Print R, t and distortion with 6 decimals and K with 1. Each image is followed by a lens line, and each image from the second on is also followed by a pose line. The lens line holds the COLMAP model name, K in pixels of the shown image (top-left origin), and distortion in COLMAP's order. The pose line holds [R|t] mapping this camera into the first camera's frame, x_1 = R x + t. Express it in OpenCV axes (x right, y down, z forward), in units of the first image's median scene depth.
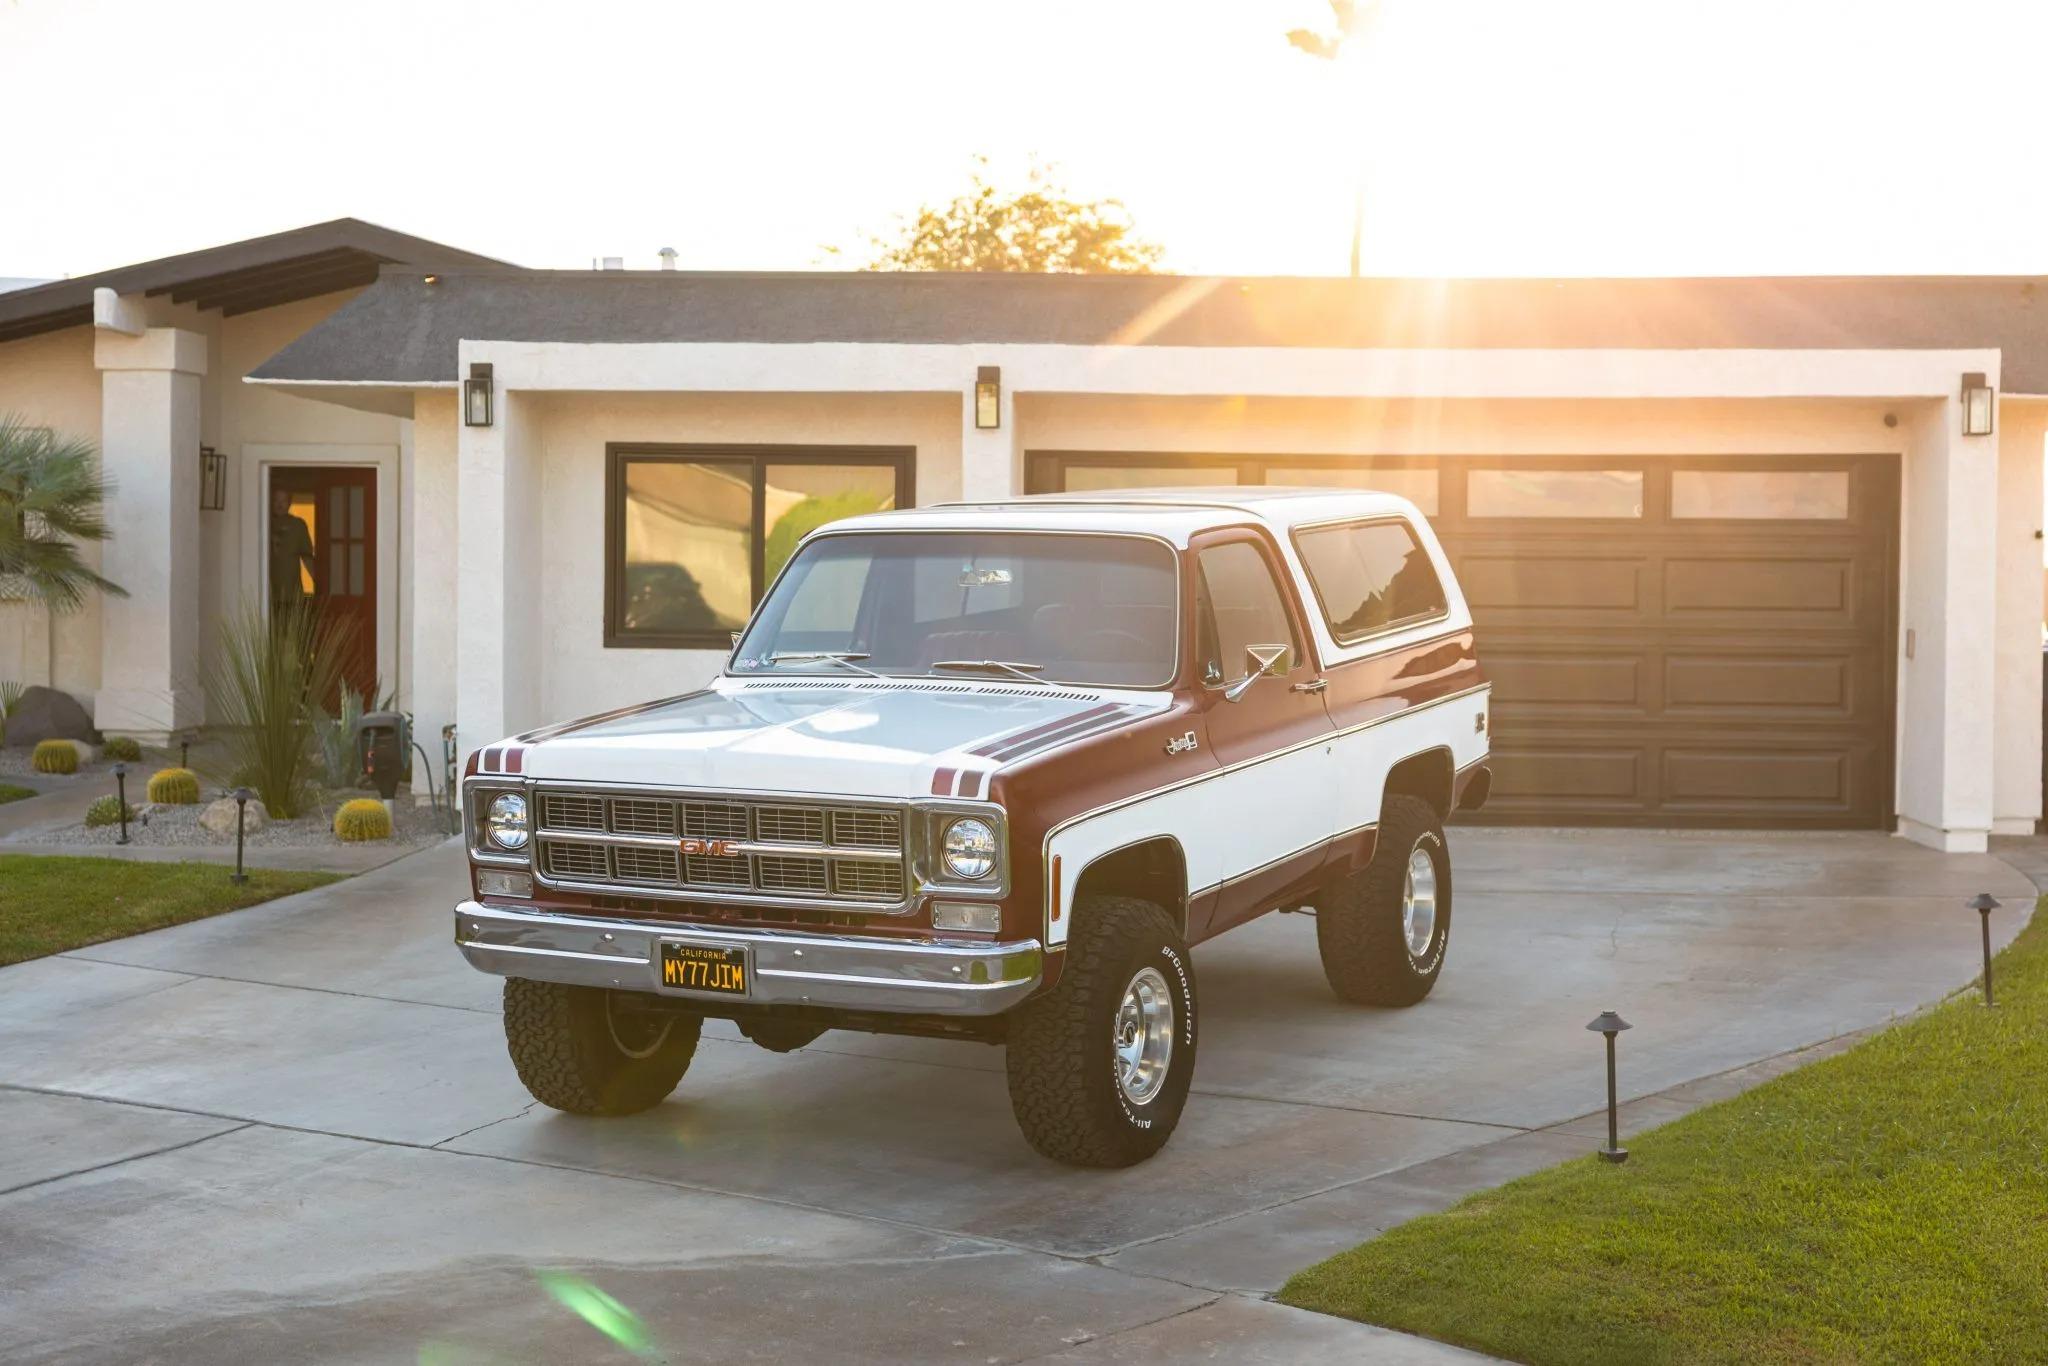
lens RADIAL K [[3373.9, 0, 1024.0], [0, 3373.9, 683.0], [0, 0, 1]] dist [0.035991, -0.115058]
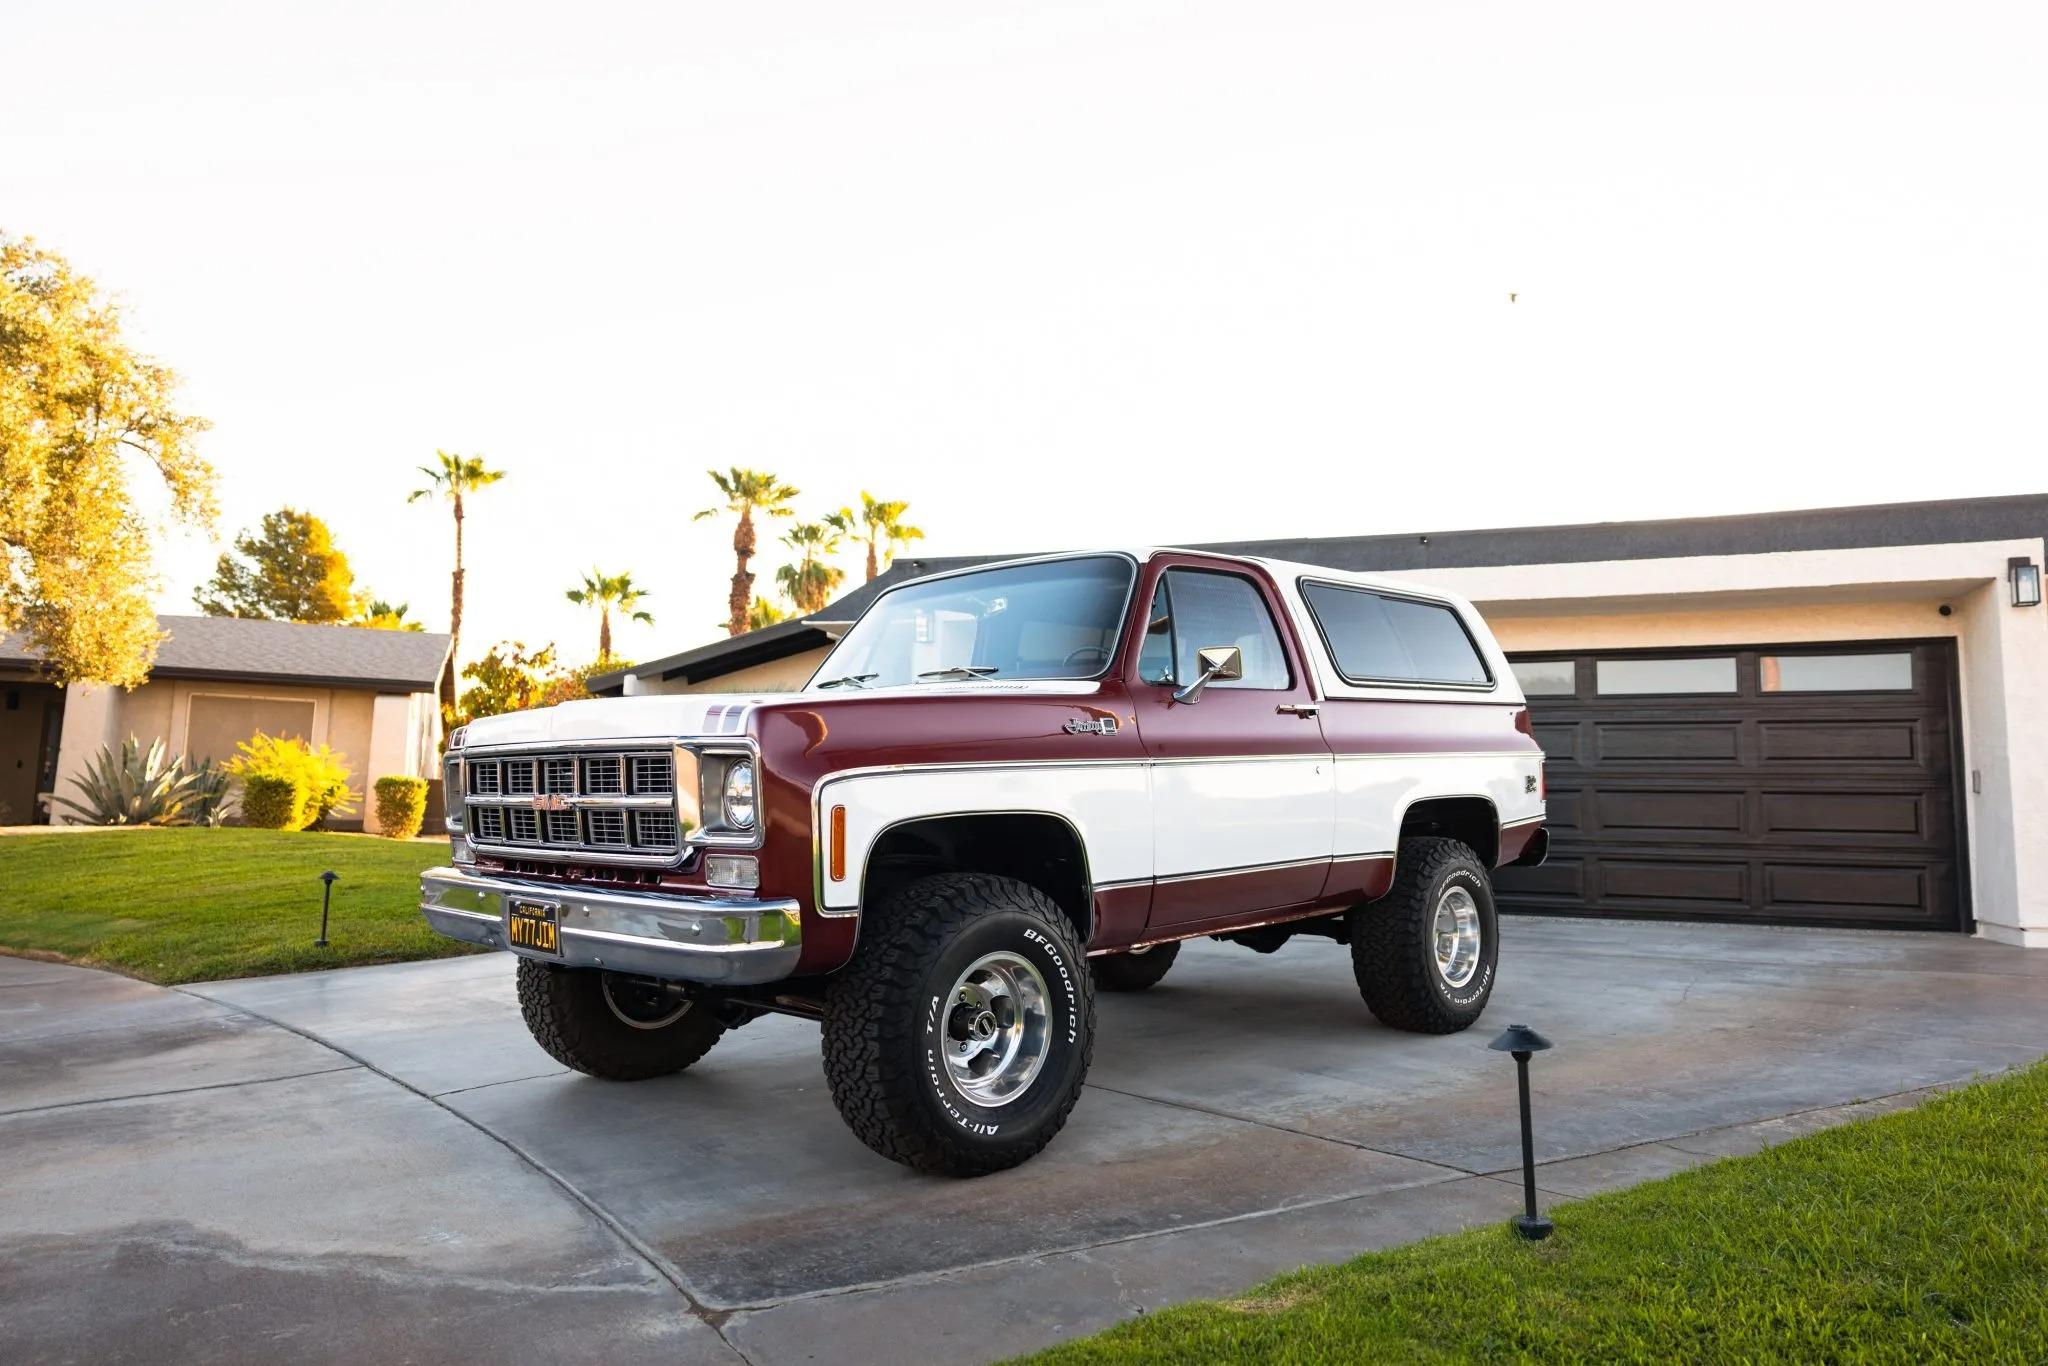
lens RADIAL K [[1377.7, 0, 1030.3], [0, 1377.7, 687.9], [0, 0, 1]] dist [0.004302, 0.005180]
pose [[0.941243, -0.025026, -0.336802, 0.143899], [-0.028850, 0.987647, -0.154013, 0.060301], [0.336496, 0.154681, 0.928894, 0.546667]]
